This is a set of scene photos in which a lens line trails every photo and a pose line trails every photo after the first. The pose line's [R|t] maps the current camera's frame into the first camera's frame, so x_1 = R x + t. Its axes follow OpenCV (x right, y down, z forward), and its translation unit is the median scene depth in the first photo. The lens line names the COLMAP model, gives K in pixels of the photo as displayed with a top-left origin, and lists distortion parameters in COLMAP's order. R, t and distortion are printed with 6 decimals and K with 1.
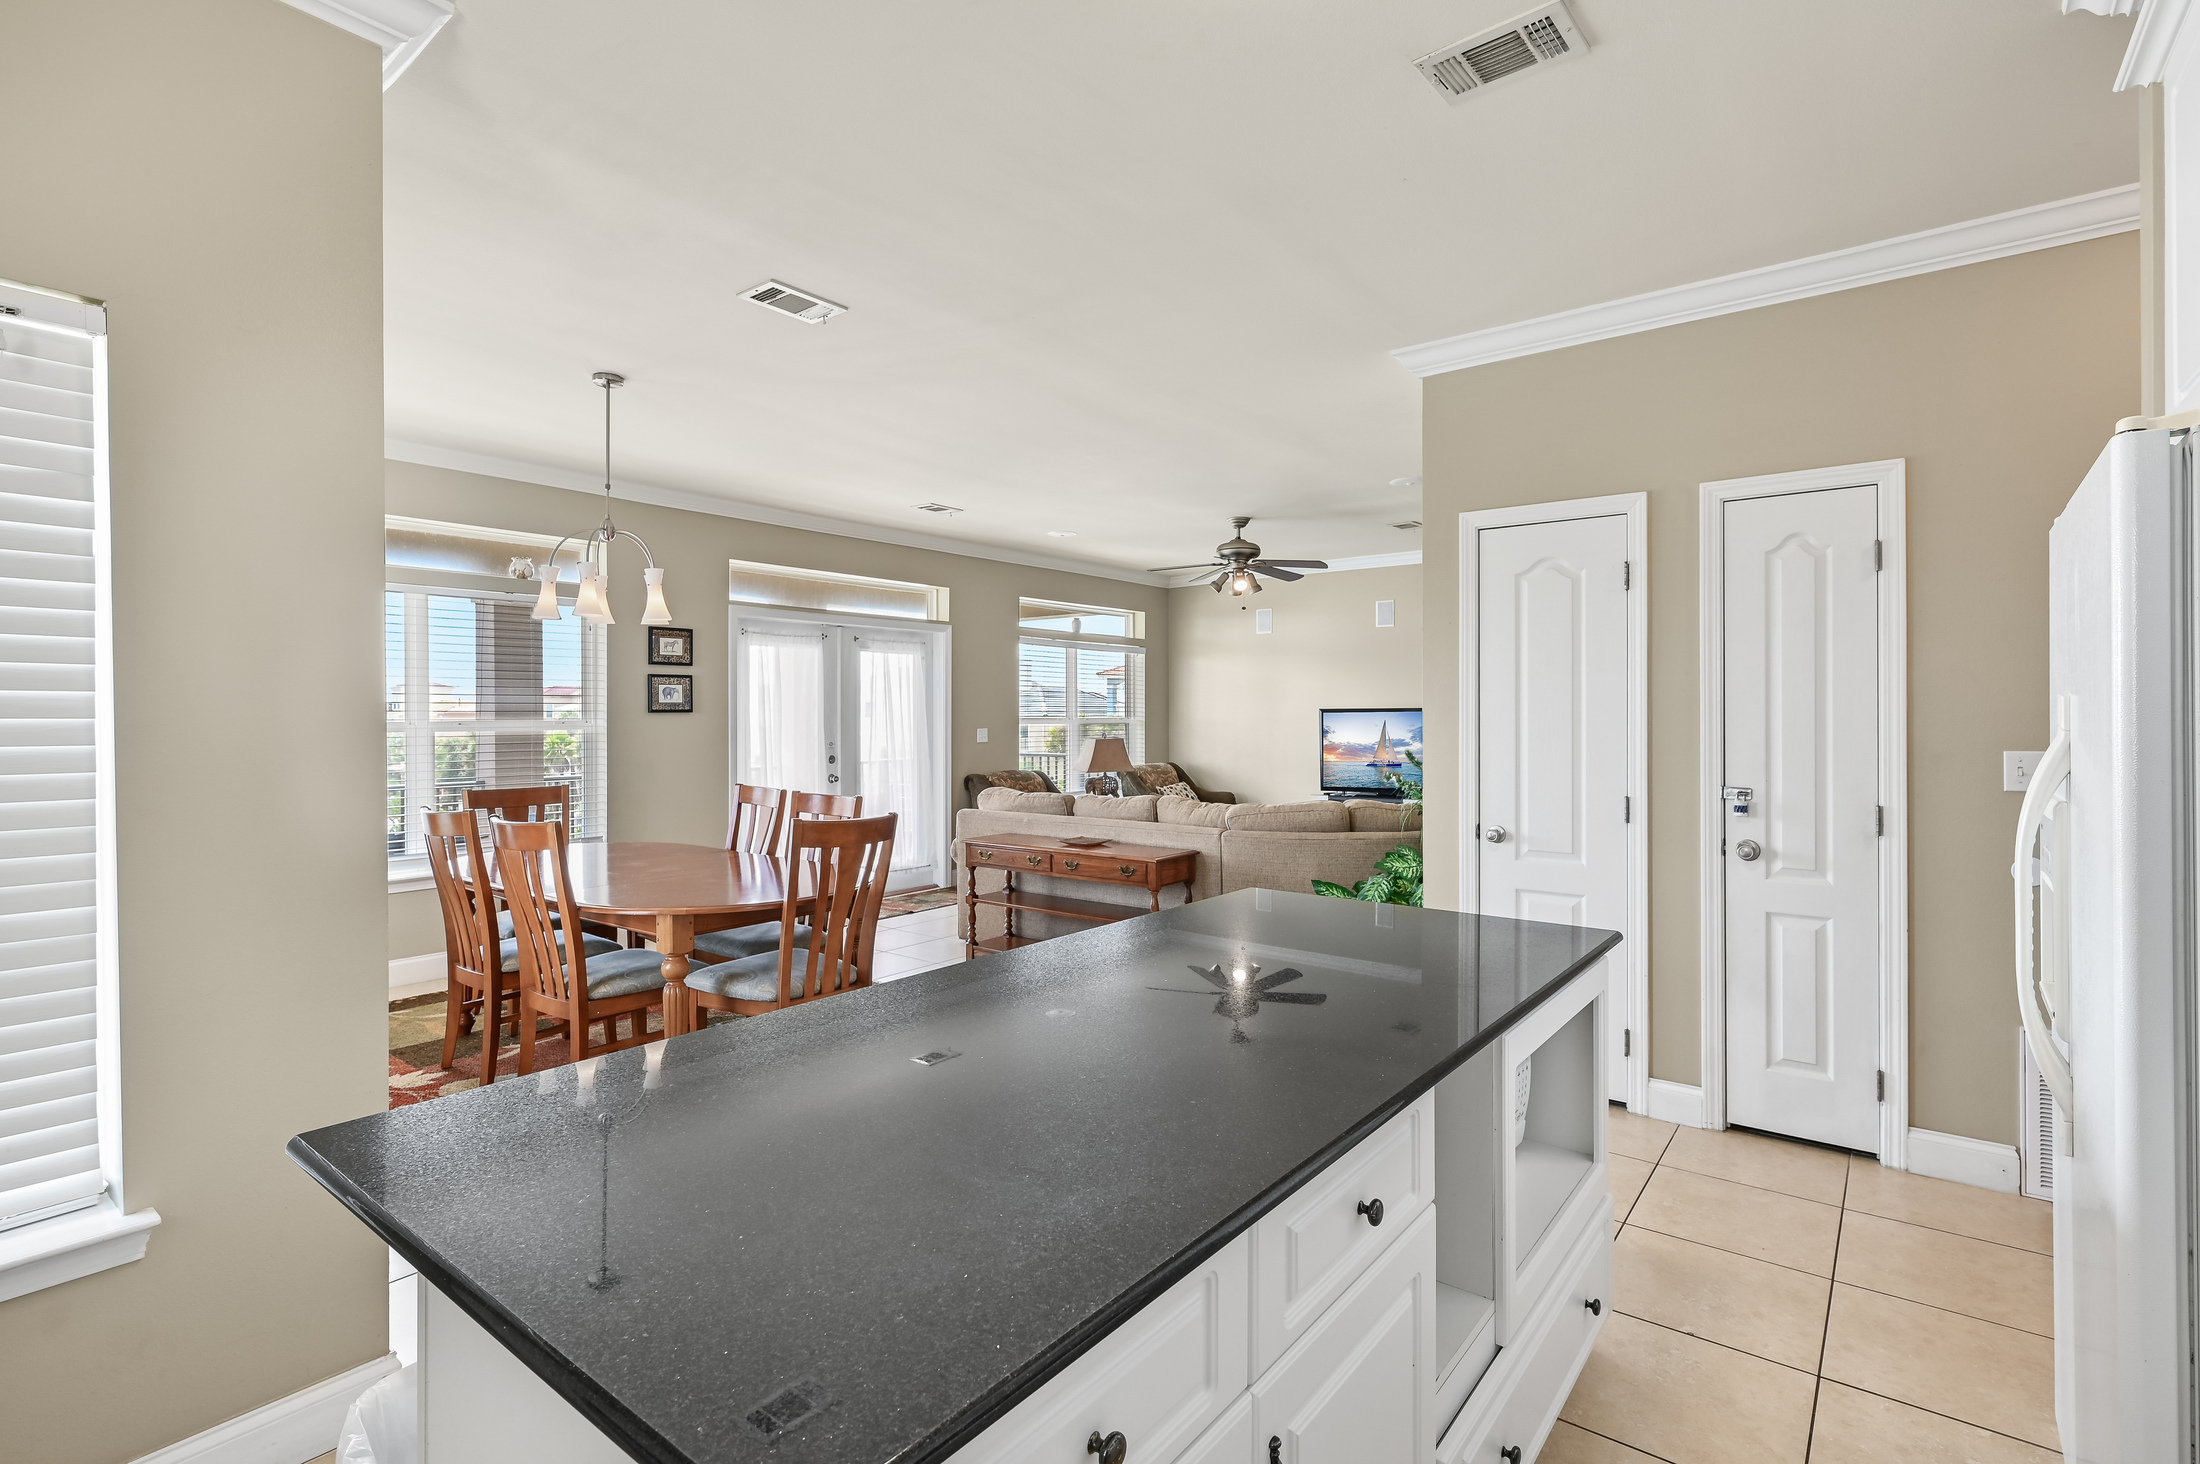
lens RADIAL K [[1052.8, 0, 1108.4], [0, 1052.8, 729.3], [0, 0, 1]] dist [0.001659, 0.002344]
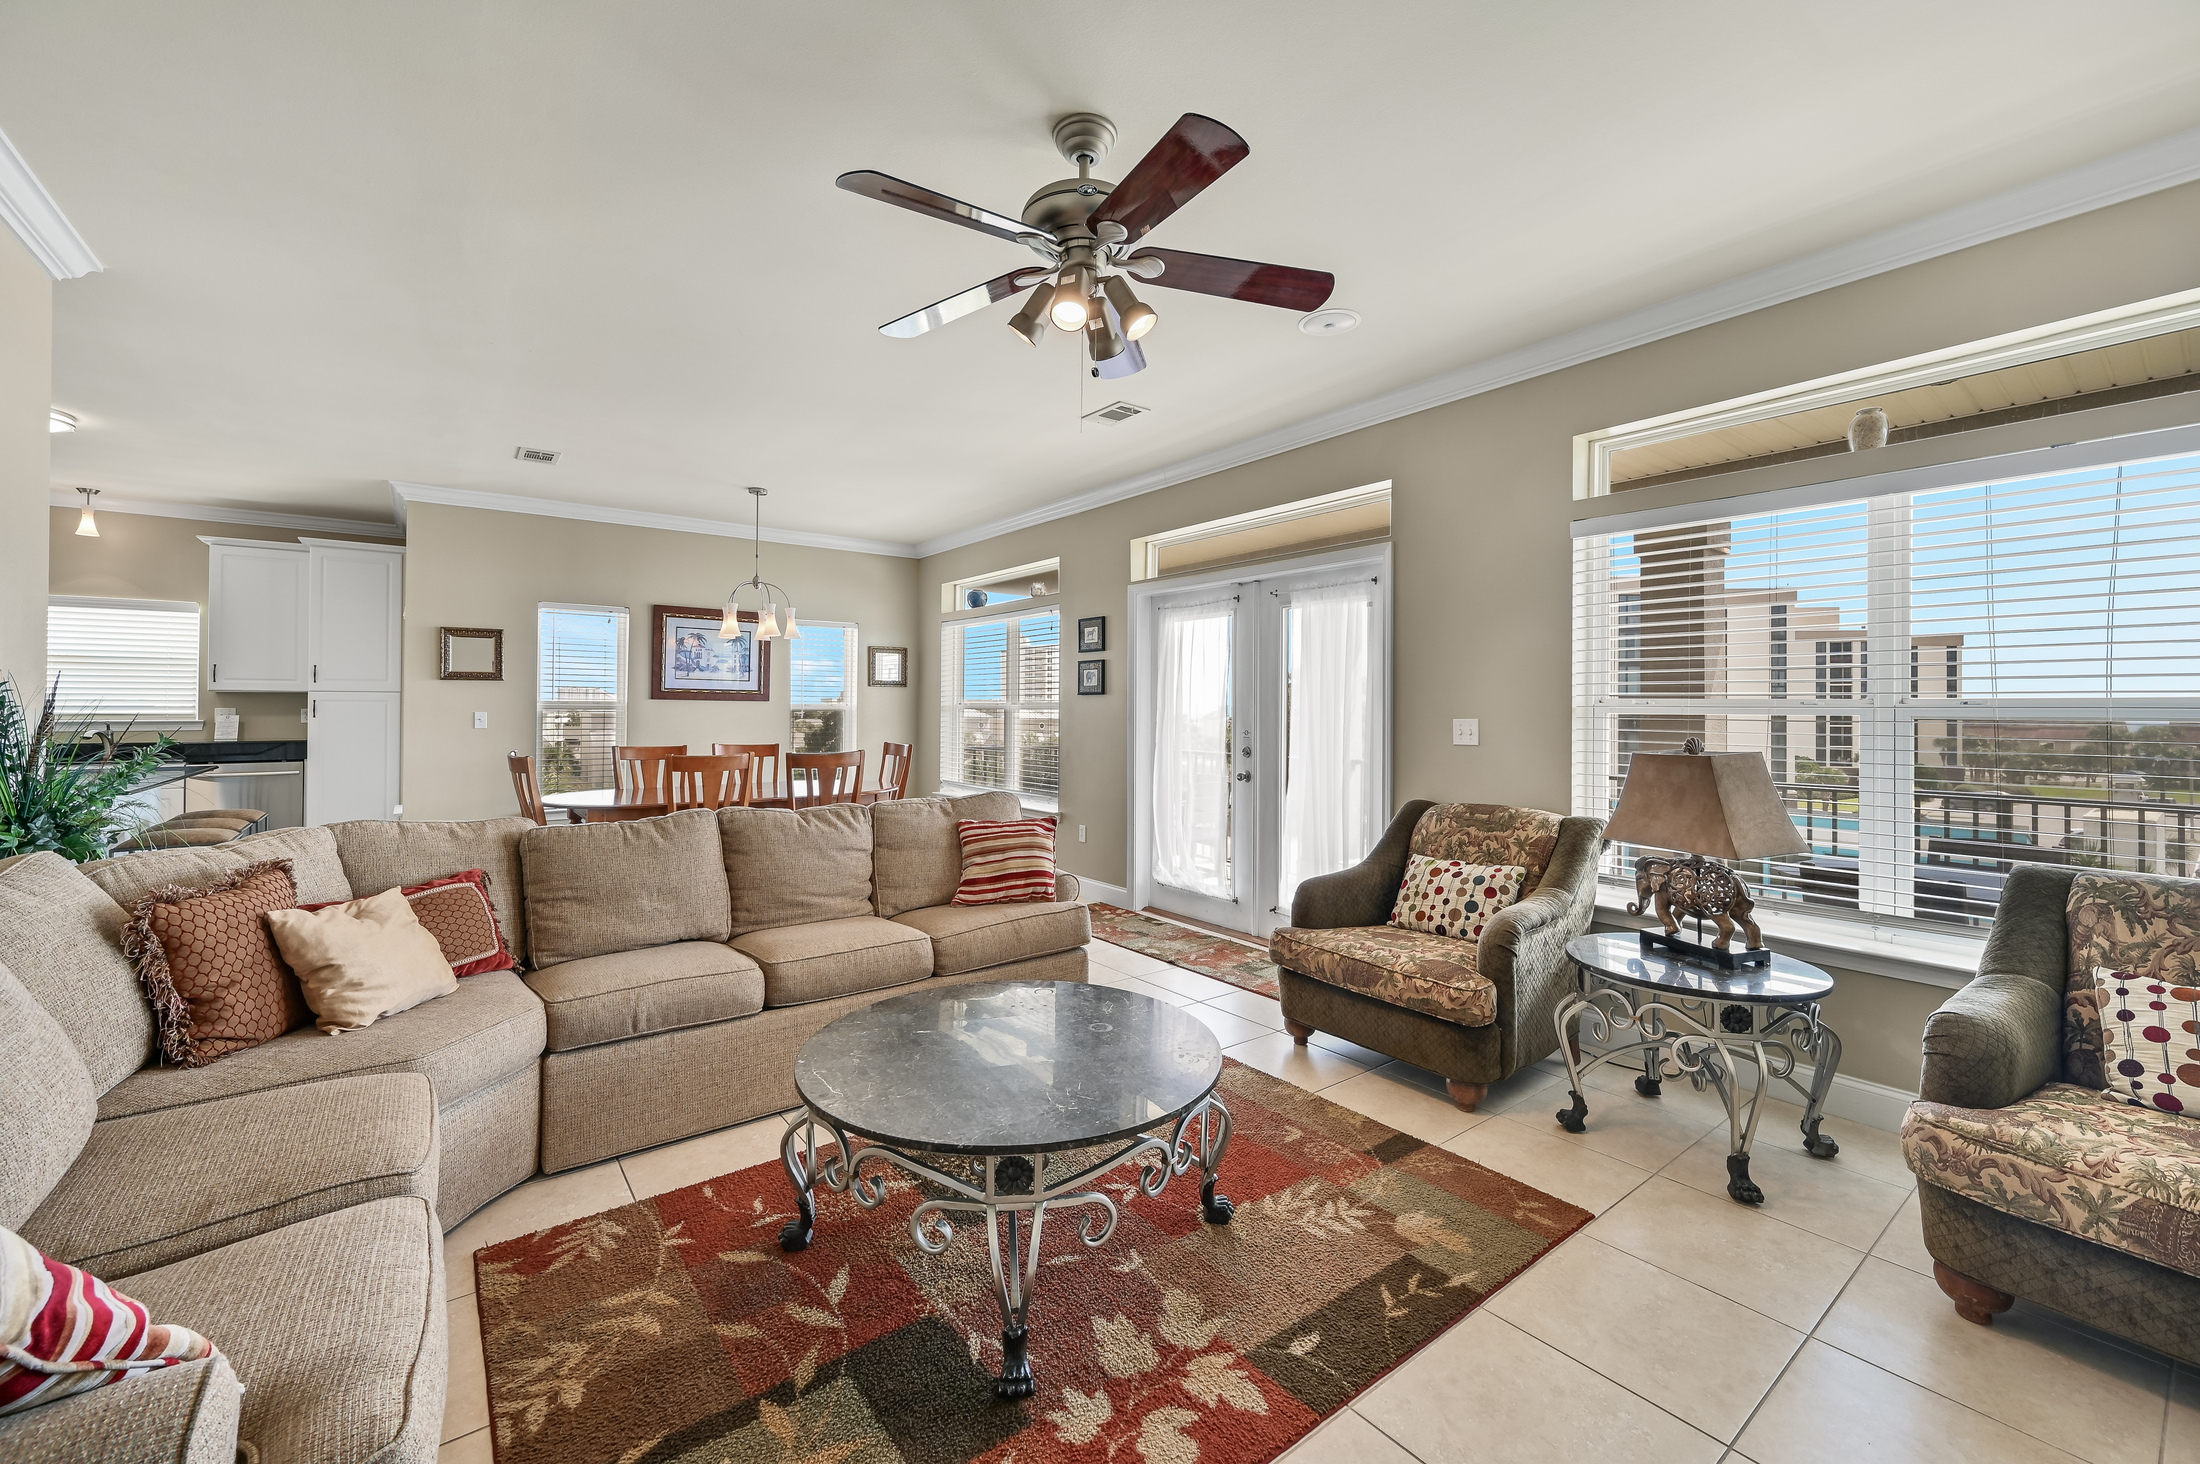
lens RADIAL K [[859.9, 0, 1082.8], [0, 859.9, 708.0], [0, 0, 1]] dist [-0.009855, 0.000199]
pose [[-0.235849, -0.000770, -0.971789, 0.465788], [-0.017627, 0.999839, 0.003485, -0.004922], [0.971630, 0.017952, -0.235824, 1.209016]]
